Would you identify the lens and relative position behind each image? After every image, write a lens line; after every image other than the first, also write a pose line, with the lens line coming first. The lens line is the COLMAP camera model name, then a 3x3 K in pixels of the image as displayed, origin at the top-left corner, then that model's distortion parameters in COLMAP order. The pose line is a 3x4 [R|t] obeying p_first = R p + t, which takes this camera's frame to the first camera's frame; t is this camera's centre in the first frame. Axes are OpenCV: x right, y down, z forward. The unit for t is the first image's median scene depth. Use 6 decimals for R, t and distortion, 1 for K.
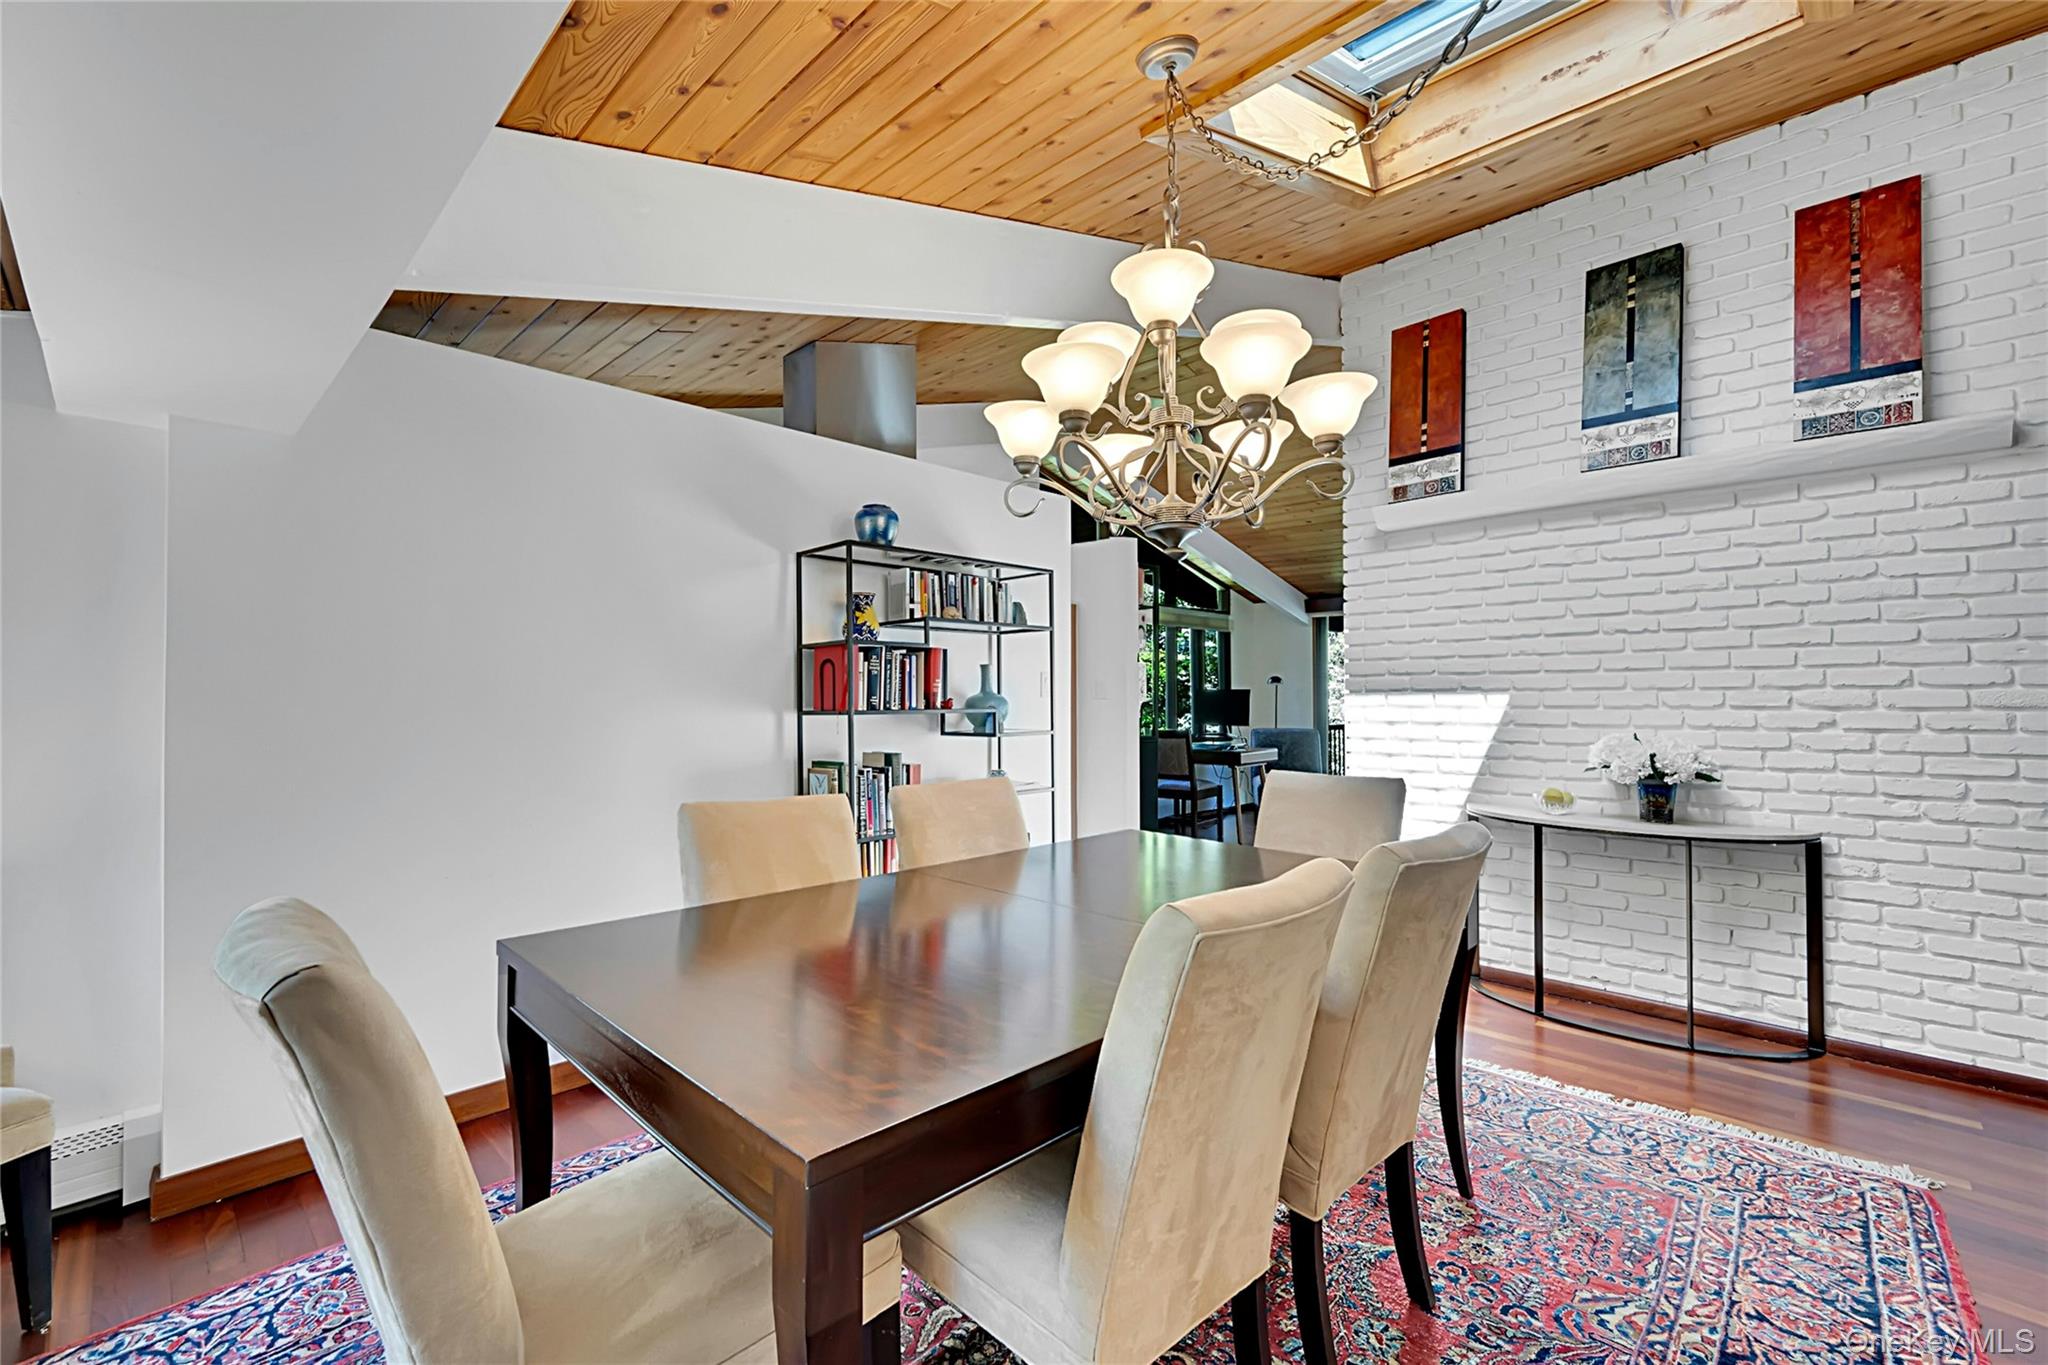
lens RADIAL K [[874.5, 0, 1024.0], [0, 874.5, 682.5], [0, 0, 1]] dist [-0.001770, -0.000638]
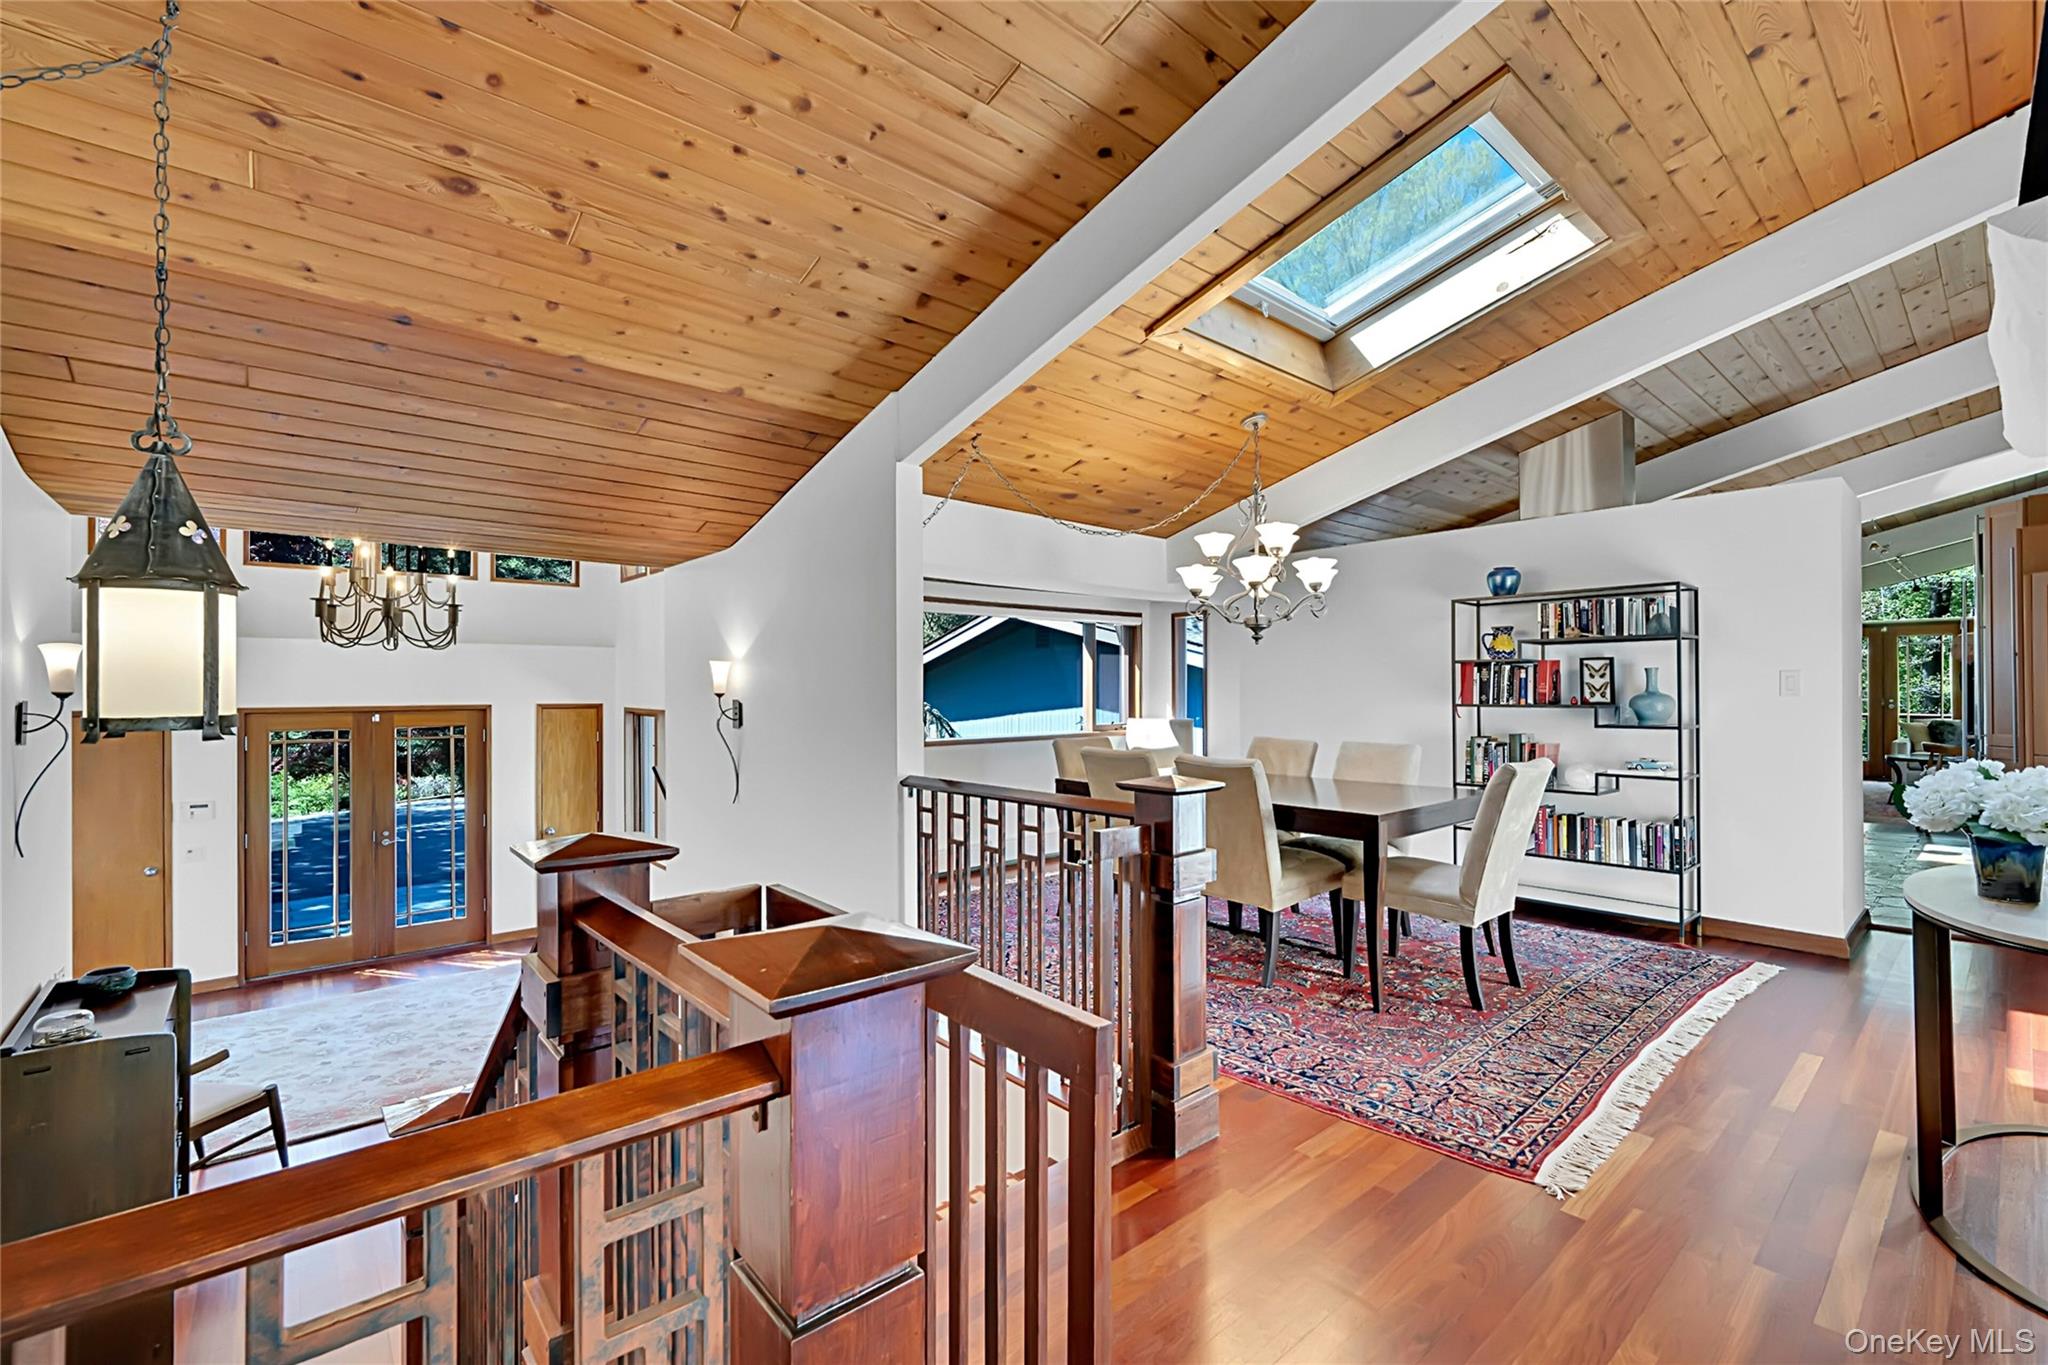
lens RADIAL K [[874.5, 0, 1024.0], [0, 874.5, 682.5], [0, 0, 1]] dist [-0.001770, -0.000638]
pose [[-0.076093, -0.006851, -0.997077, 1.419796], [0.009268, 0.999928, -0.007578, -0.002168], [0.997058, -0.009818, -0.076024, 0.324200]]
